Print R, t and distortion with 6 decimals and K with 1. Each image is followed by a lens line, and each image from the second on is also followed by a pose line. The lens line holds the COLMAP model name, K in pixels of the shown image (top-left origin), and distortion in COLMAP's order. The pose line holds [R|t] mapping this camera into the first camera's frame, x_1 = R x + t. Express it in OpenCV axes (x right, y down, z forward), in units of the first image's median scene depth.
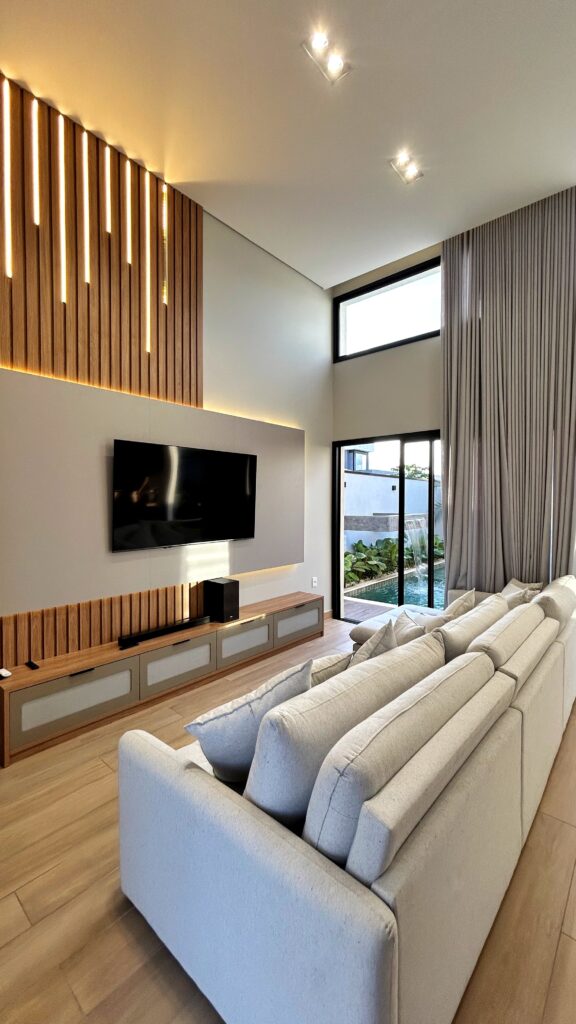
lens RADIAL K [[413.5, 0, 288.1], [0, 413.5, 508.9], [0, 0, 1]] dist [-0.001287, -0.000020]
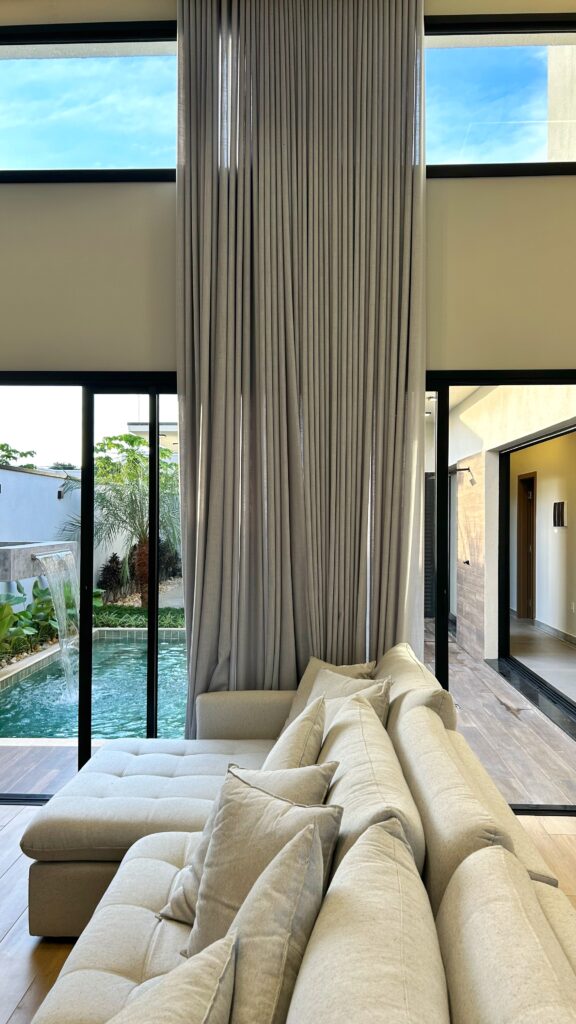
lens RADIAL K [[775.3, 0, 286.5], [0, 775.3, 512.6], [0, 0, 1]] dist [0.008449, -0.001731]
pose [[0.773557, -0.004542, 0.633711, -0.120402], [0.016881, 0.999767, -0.013441, -0.009982], [-0.633502, 0.021095, 0.773453, 0.207045]]
